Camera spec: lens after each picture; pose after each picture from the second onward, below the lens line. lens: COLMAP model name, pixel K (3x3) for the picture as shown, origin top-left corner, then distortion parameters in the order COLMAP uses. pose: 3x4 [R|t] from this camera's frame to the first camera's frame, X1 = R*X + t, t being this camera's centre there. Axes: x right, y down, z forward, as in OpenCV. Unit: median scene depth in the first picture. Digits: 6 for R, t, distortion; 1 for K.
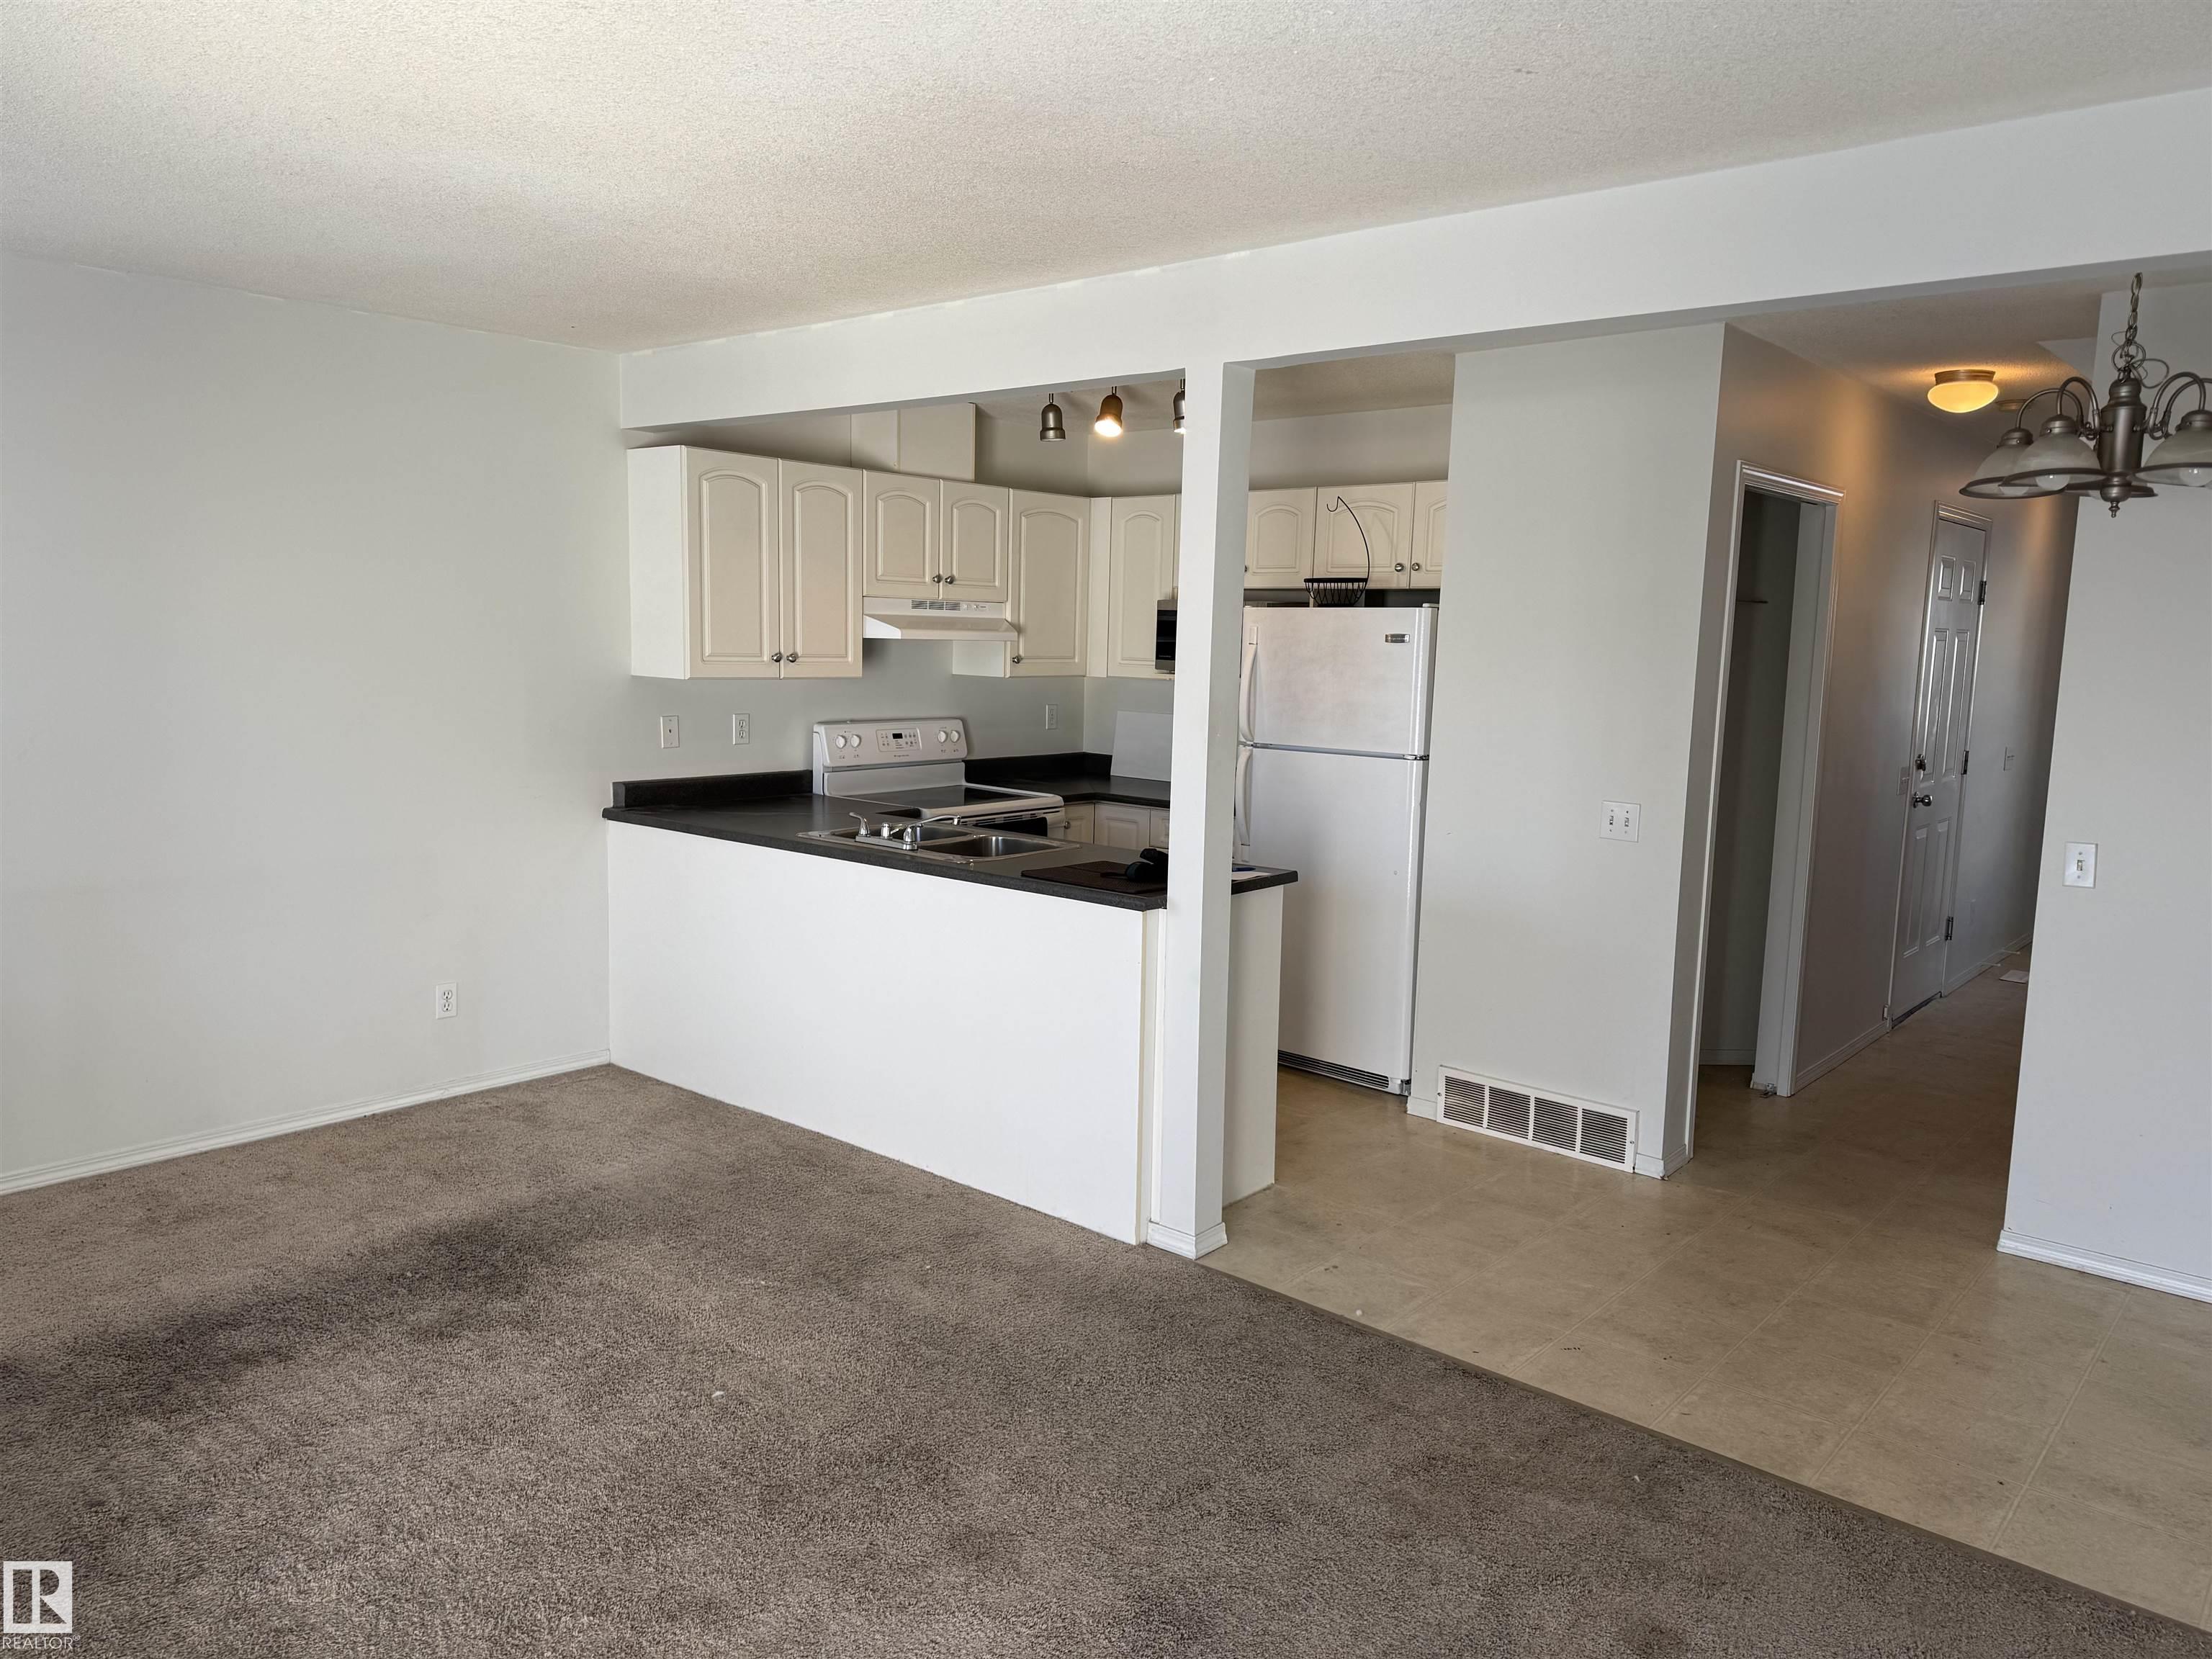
lens RADIAL K [[1550.1, 0, 1106.0], [0, 1550.1, 829.5], [0, 0, 1]] dist [0.019932, -0.028280]
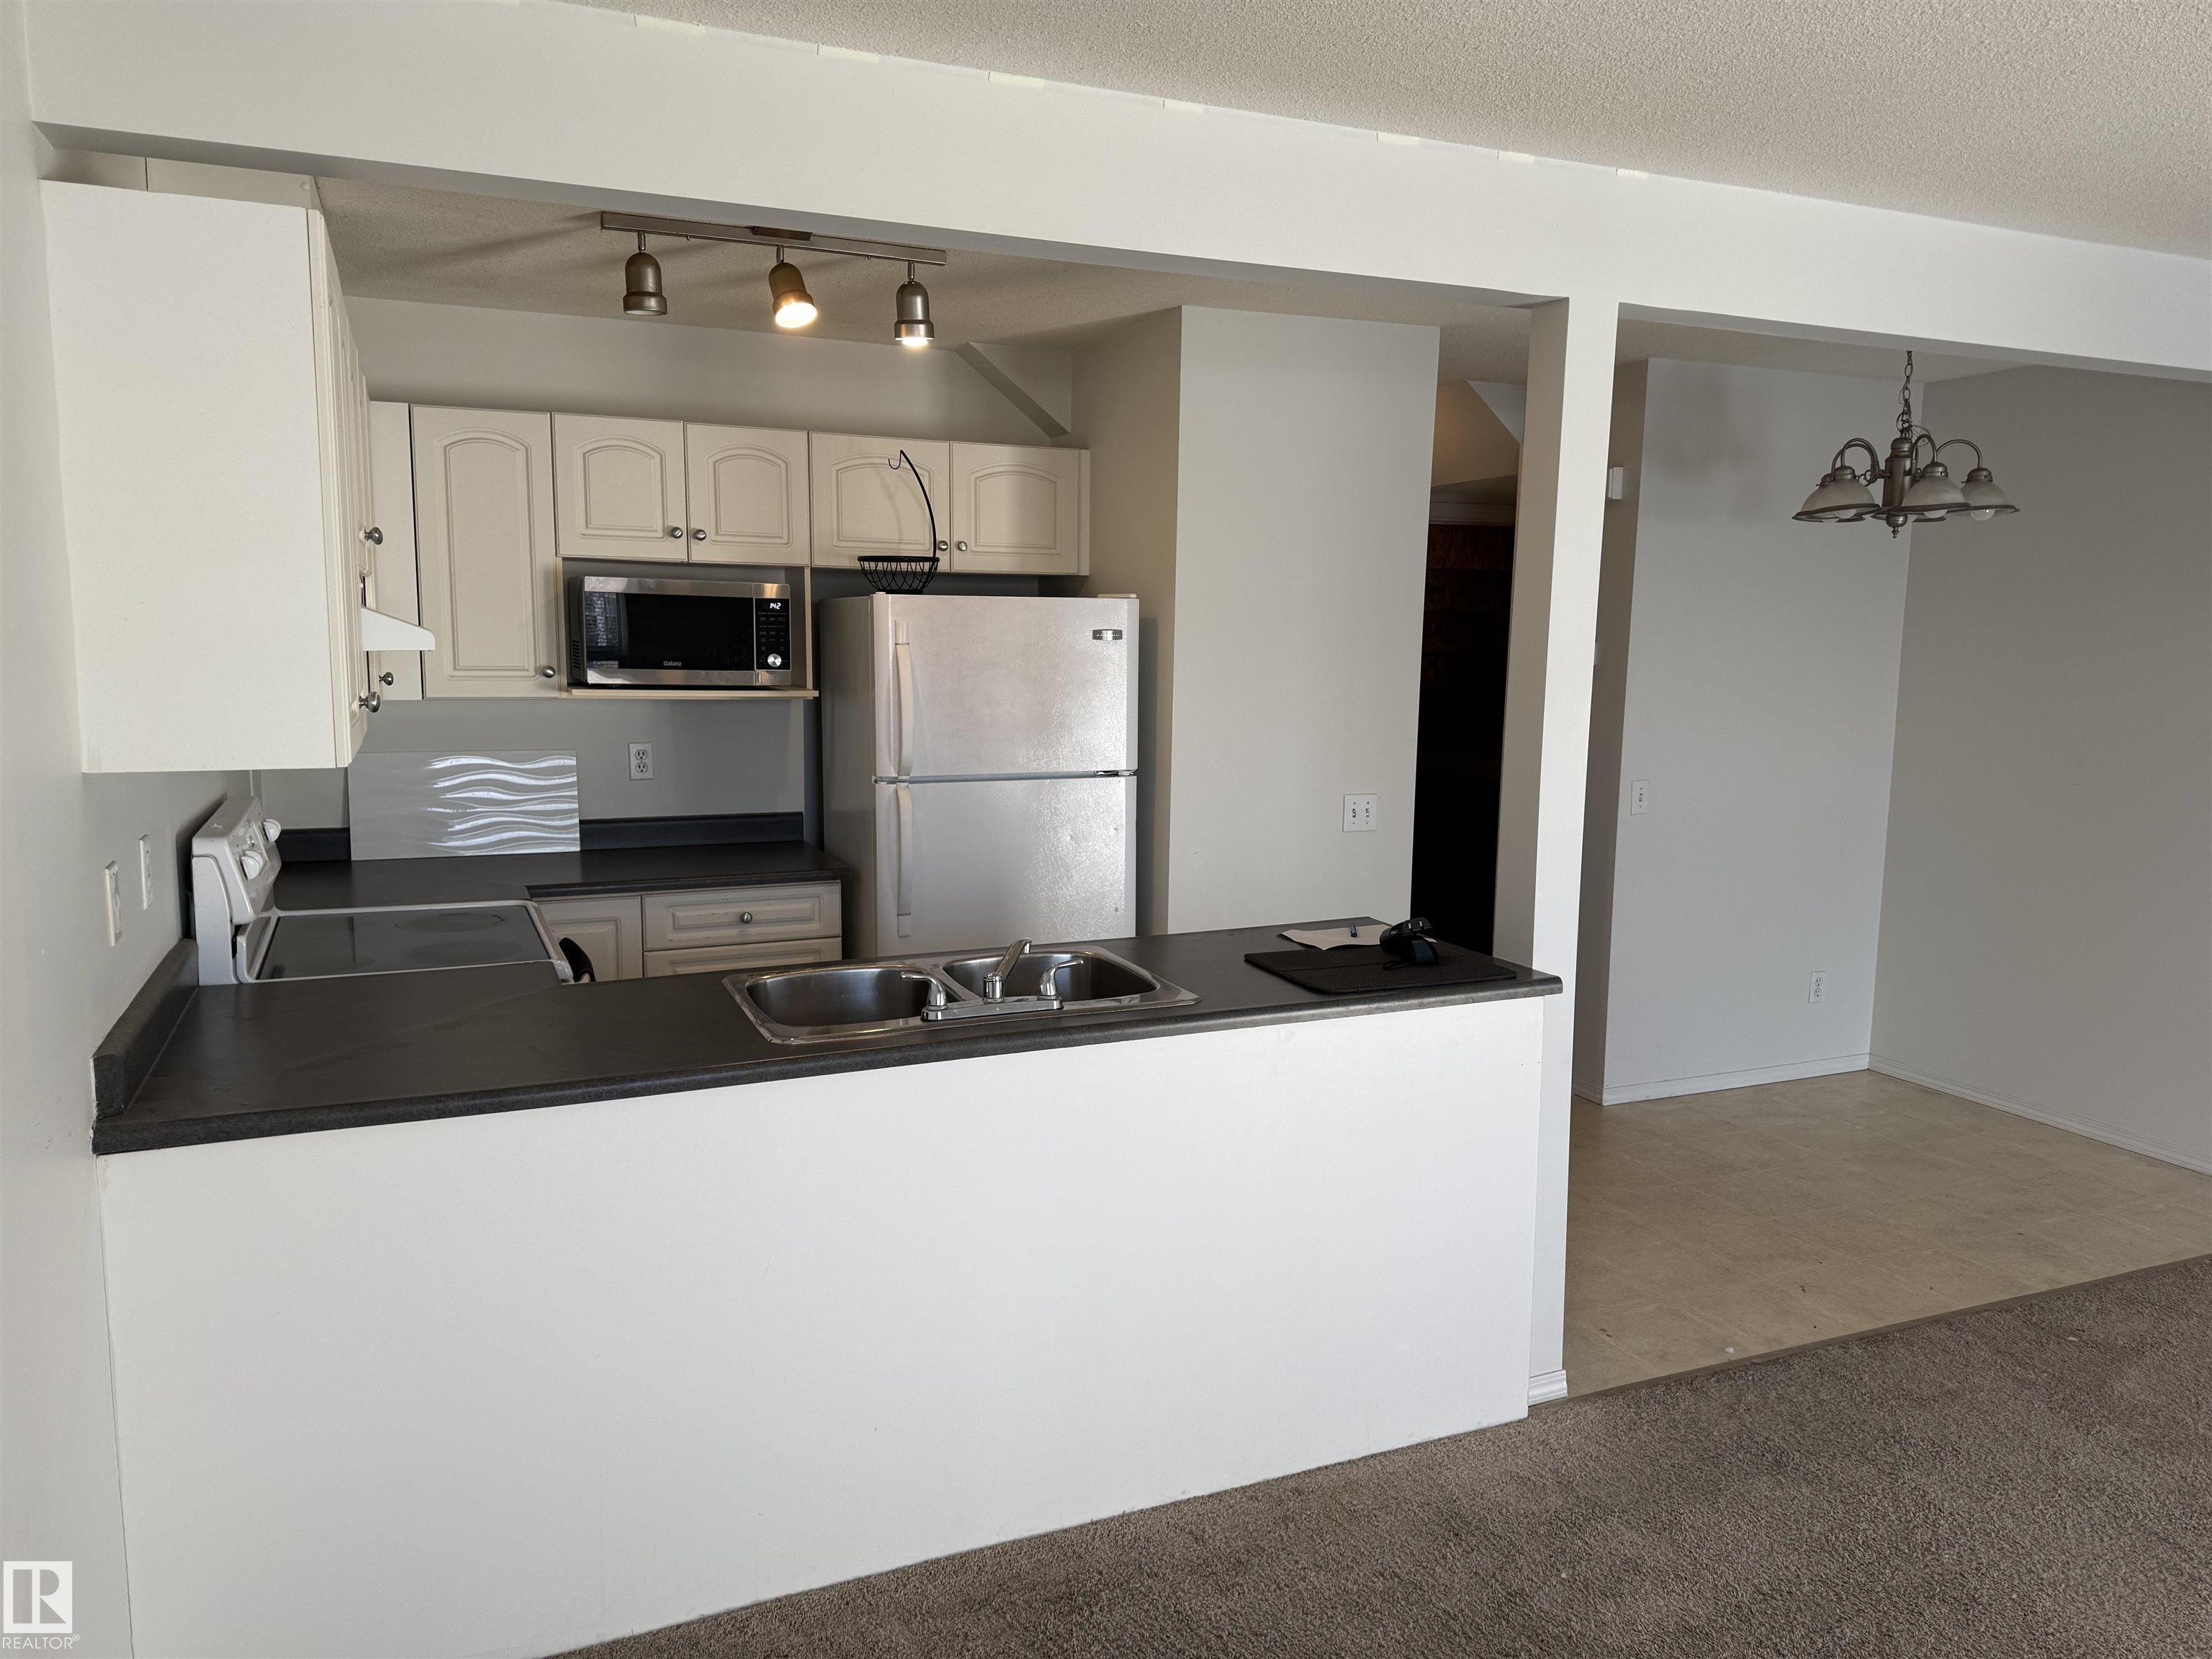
lens RADIAL K [[1548.6, 0, 1106.0], [0, 1548.6, 829.5], [0, 0, 1]] dist [0.019959, -0.019785]
pose [[0.432185, -0.135174, 0.891596, -0.731102], [0.117704, 0.988699, 0.092841, -0.123269], [-0.894070, 0.064820, 0.443212, 0.818460]]
